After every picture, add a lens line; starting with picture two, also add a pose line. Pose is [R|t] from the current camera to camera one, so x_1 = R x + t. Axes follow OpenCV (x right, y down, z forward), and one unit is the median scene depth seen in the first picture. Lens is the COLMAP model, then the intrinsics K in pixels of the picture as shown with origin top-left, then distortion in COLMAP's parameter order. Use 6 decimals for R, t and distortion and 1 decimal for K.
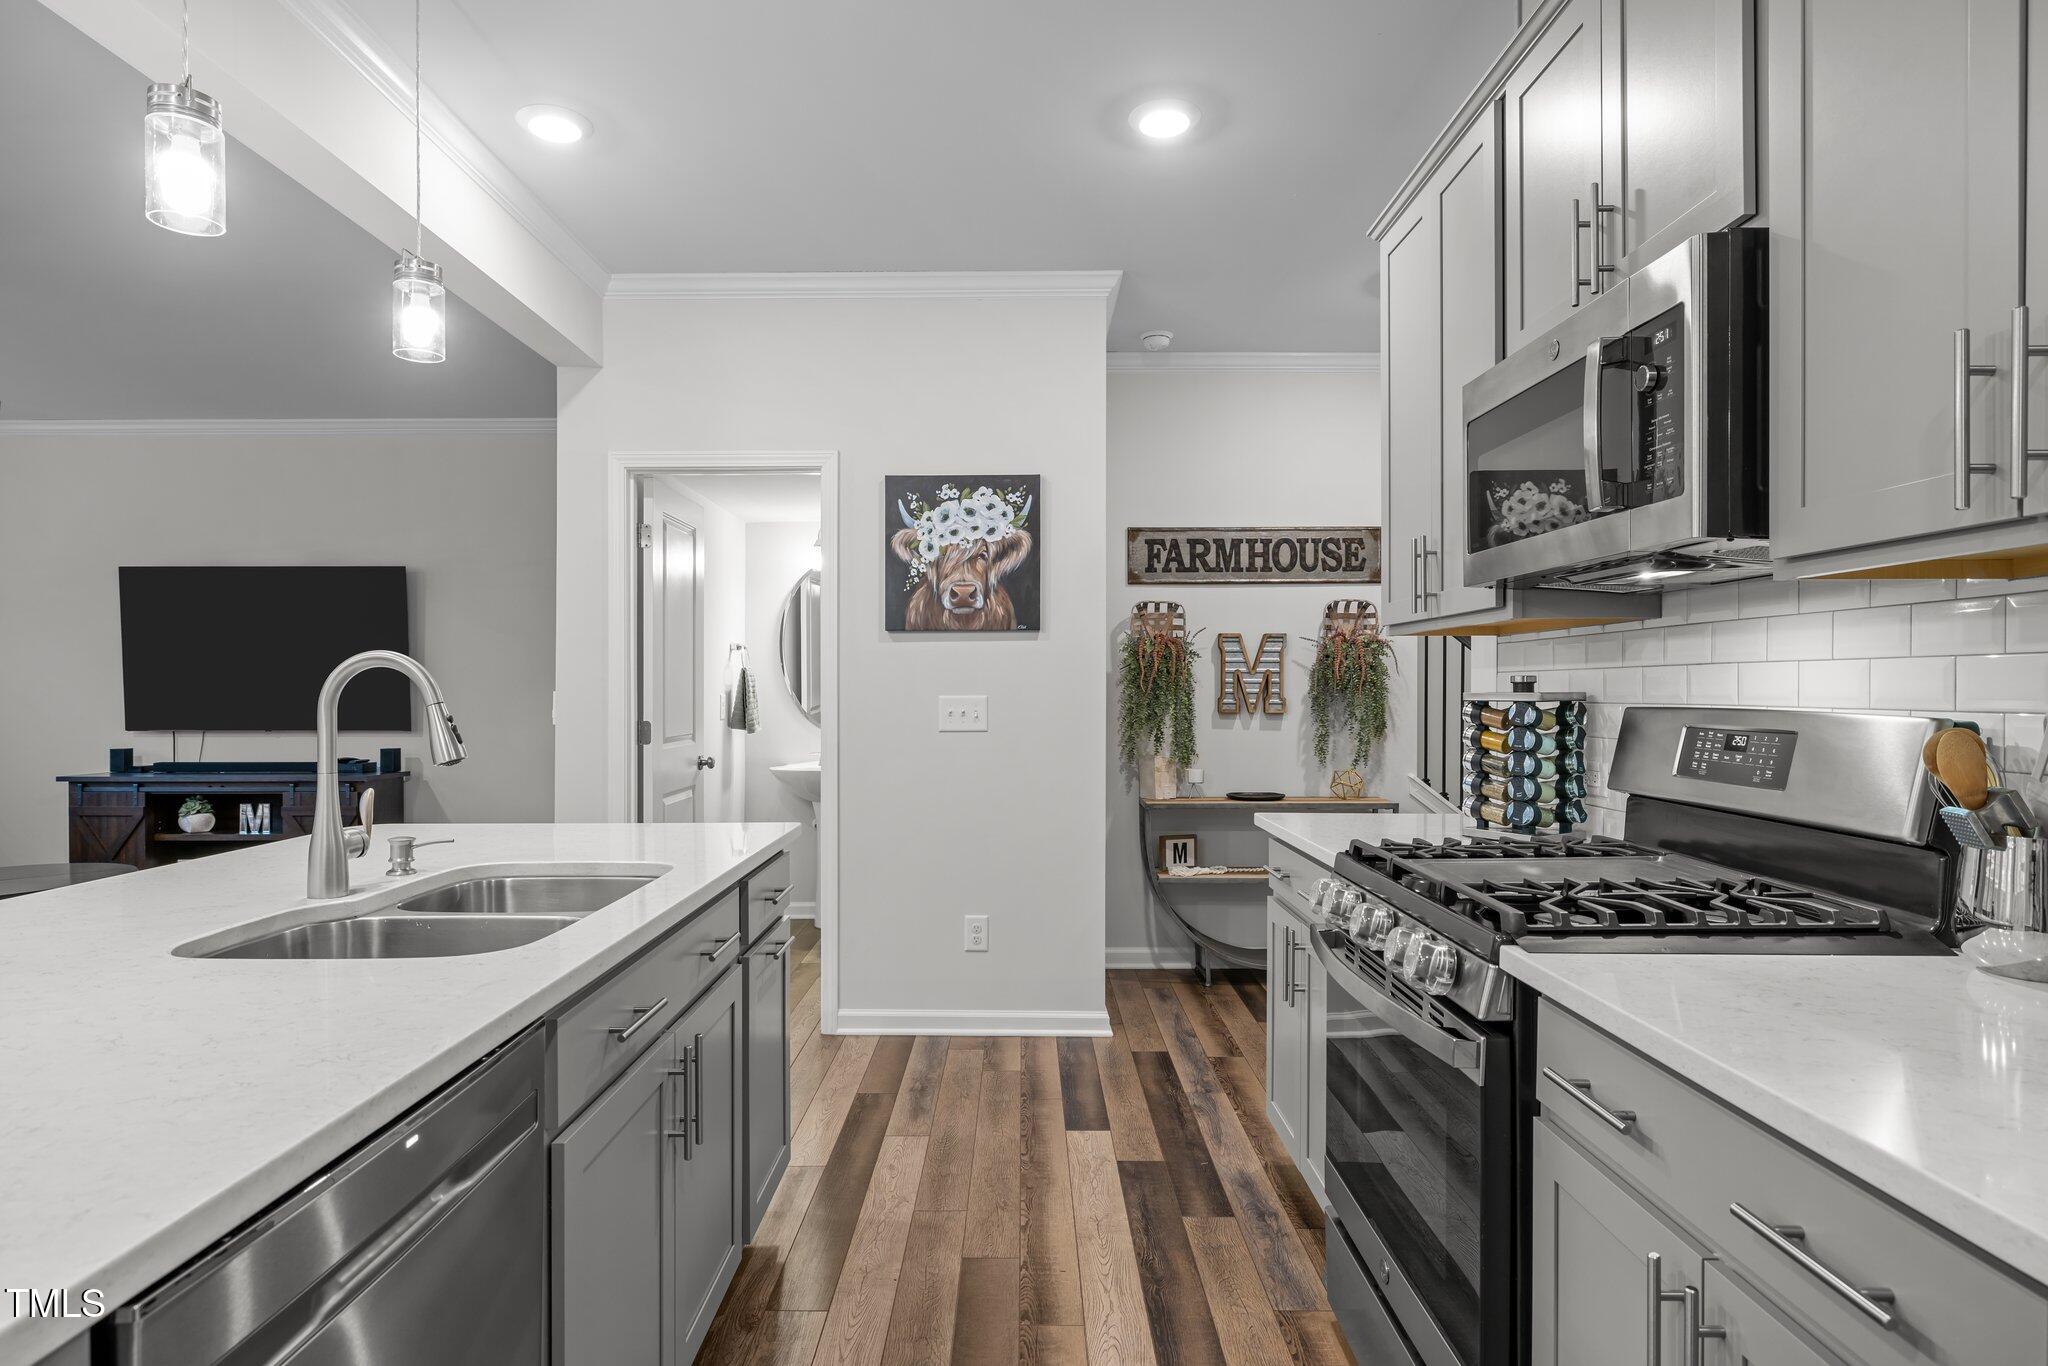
lens RADIAL K [[1112.7, 0, 1016.2], [0, 1112.7, 695.3], [0, 0, 1]] dist [0.001636, -0.000717]
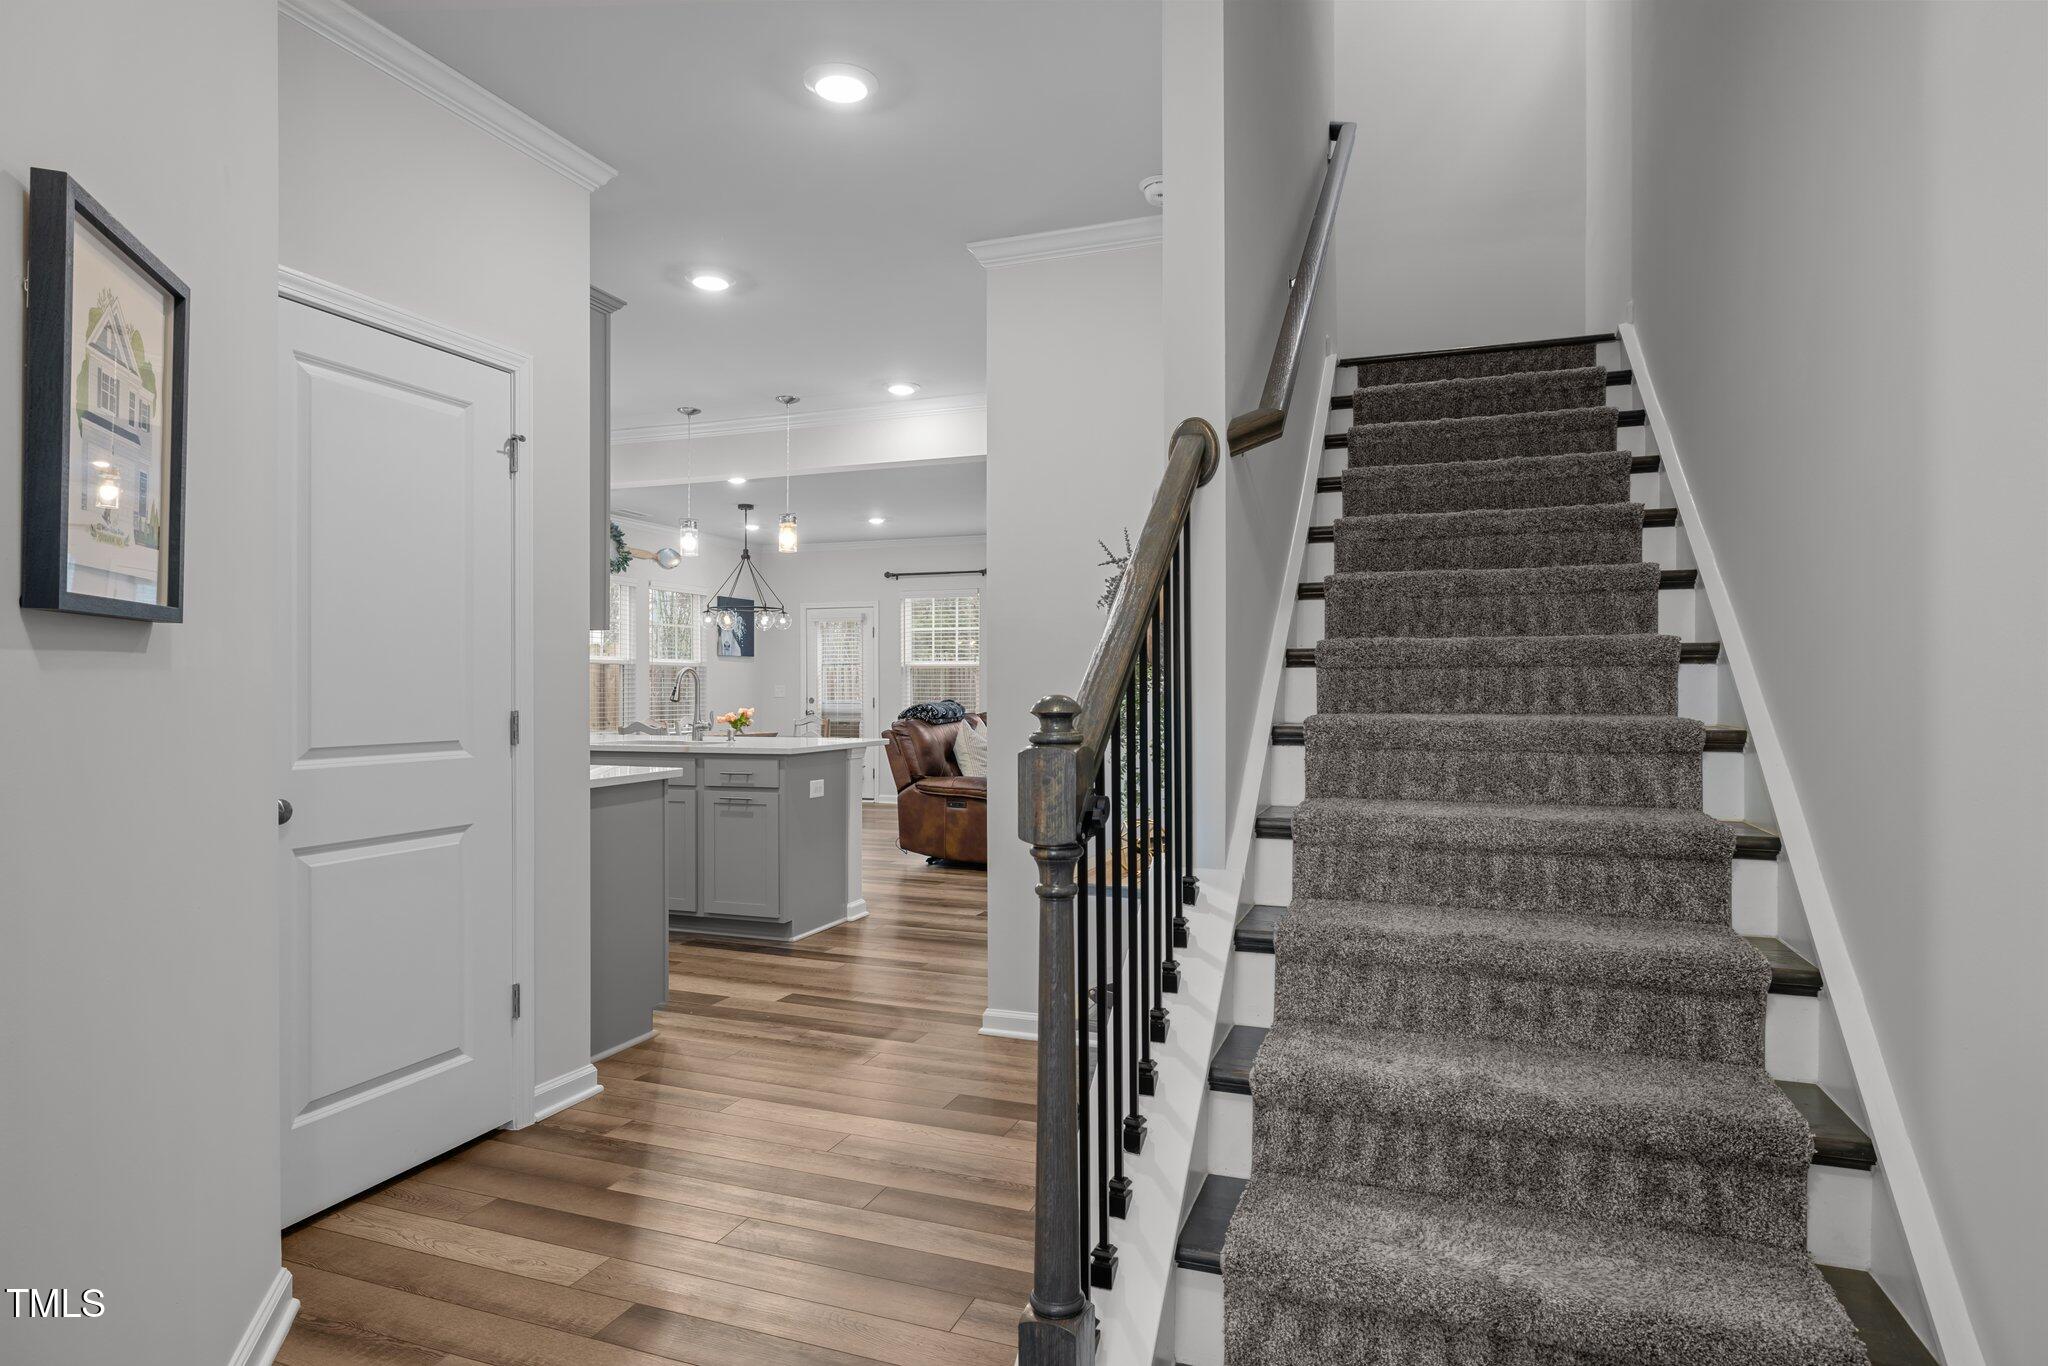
lens RADIAL K [[1126.1, 0, 1021.1], [0, 1126.1, 684.3], [0, 0, 1]] dist [-0.001496, 0.001419]
pose [[-0.342068, -0.001849, -0.939673, 0.997841], [-0.006713, 0.999977, 0.000476, 0.001332], [0.939651, 0.006470, -0.342073, 1.371161]]
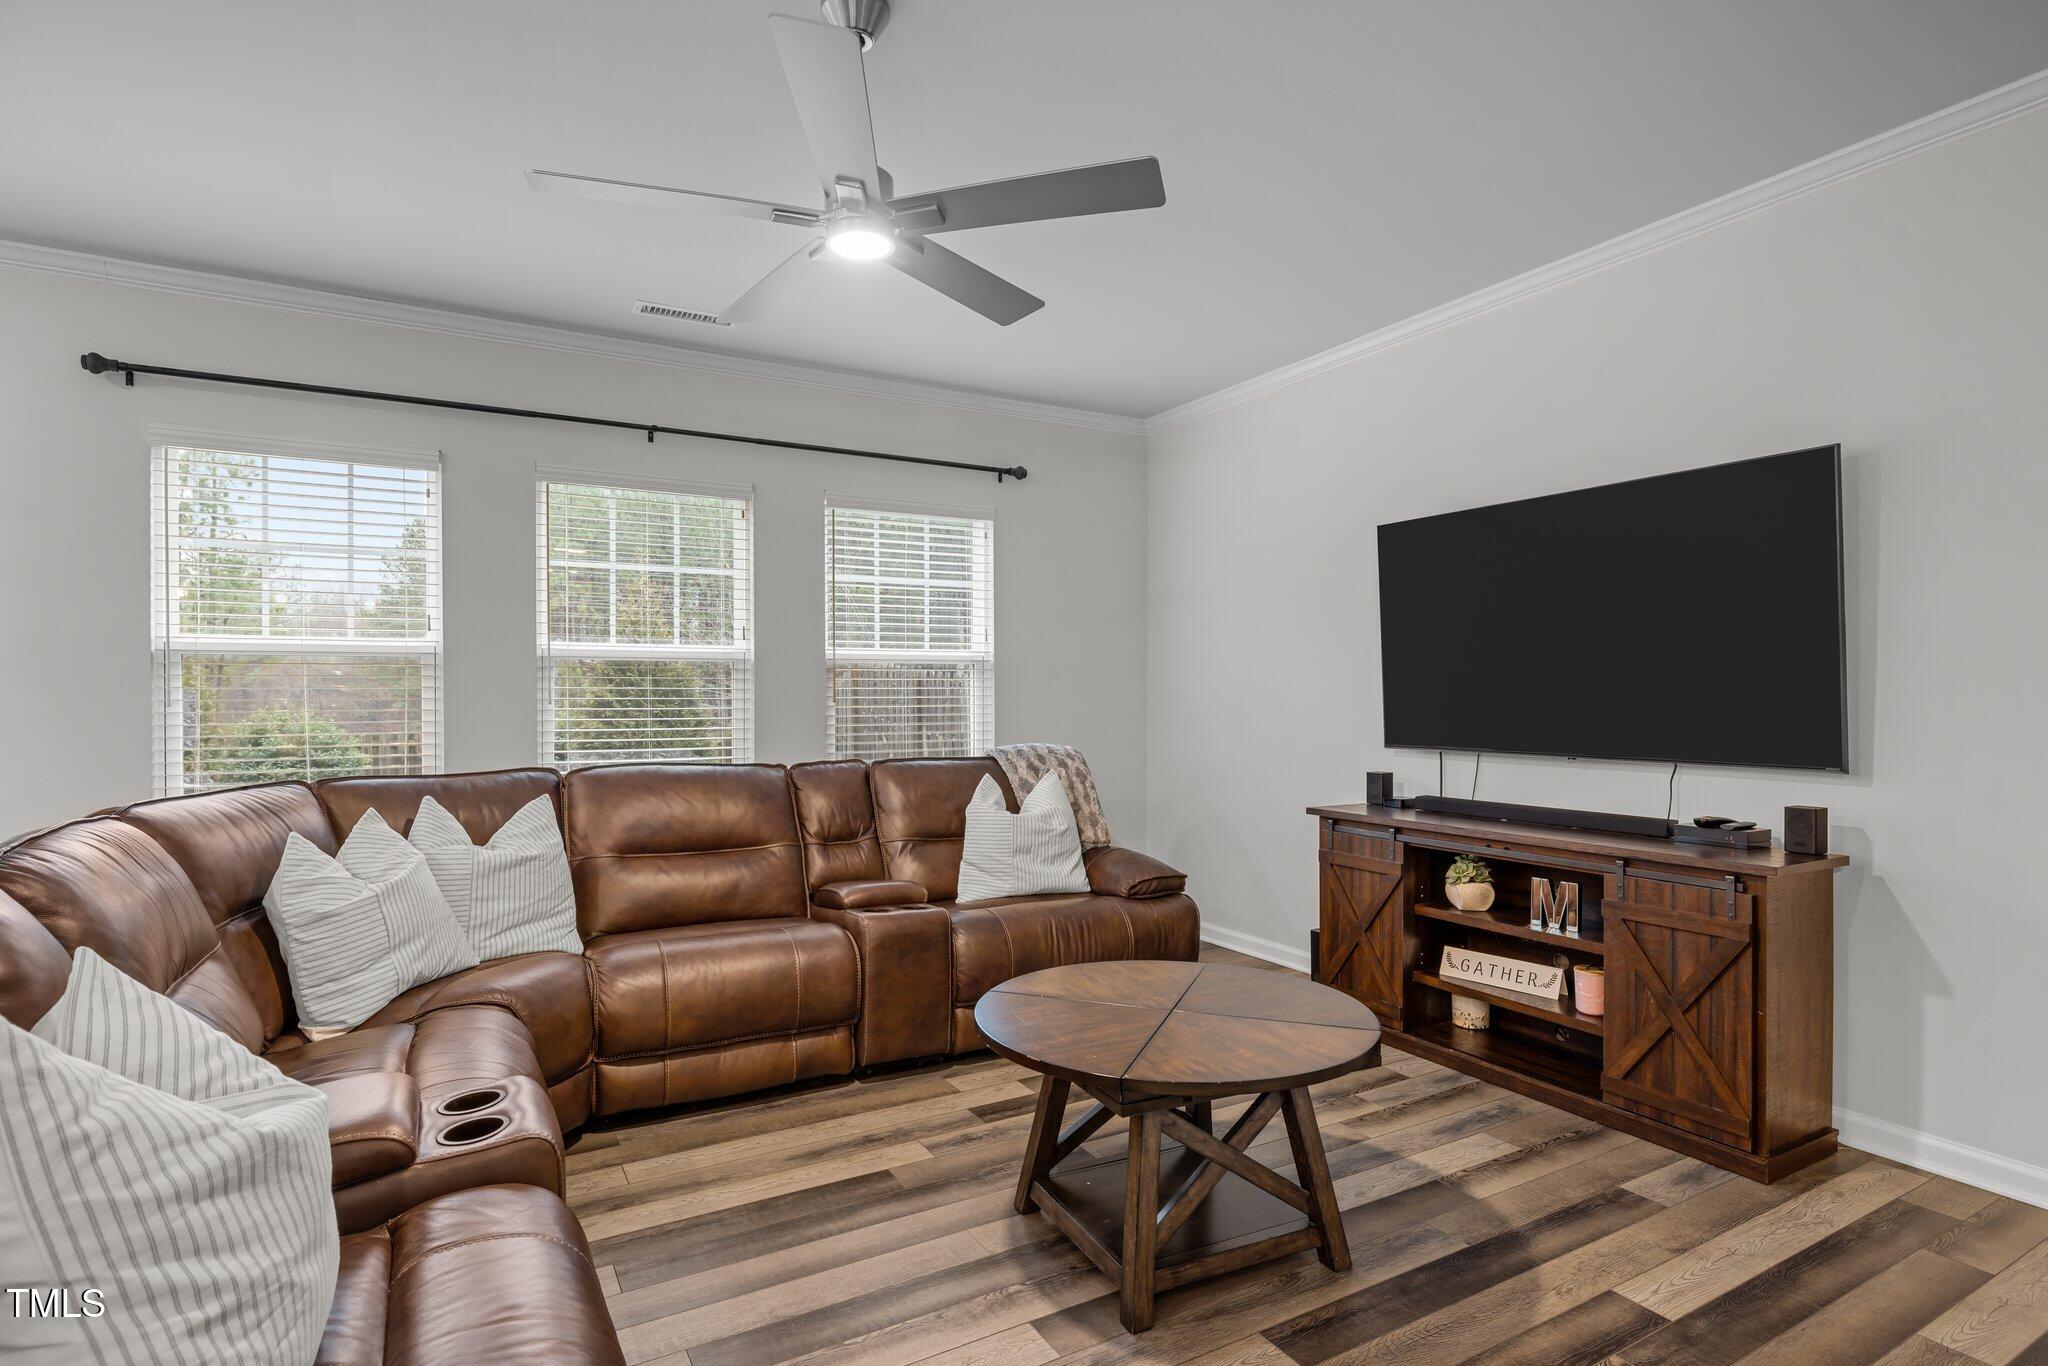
lens RADIAL K [[1016.5, 0, 1015.8], [0, 1016.5, 702.7], [0, 0, 1]] dist [-0.012800, 0.004213]
pose [[0.498839, 0.006876, -0.866667, -0.517637], [-0.001946, 0.999975, 0.006814, -0.003794], [0.866692, -0.001712, 0.498840, 0.691036]]
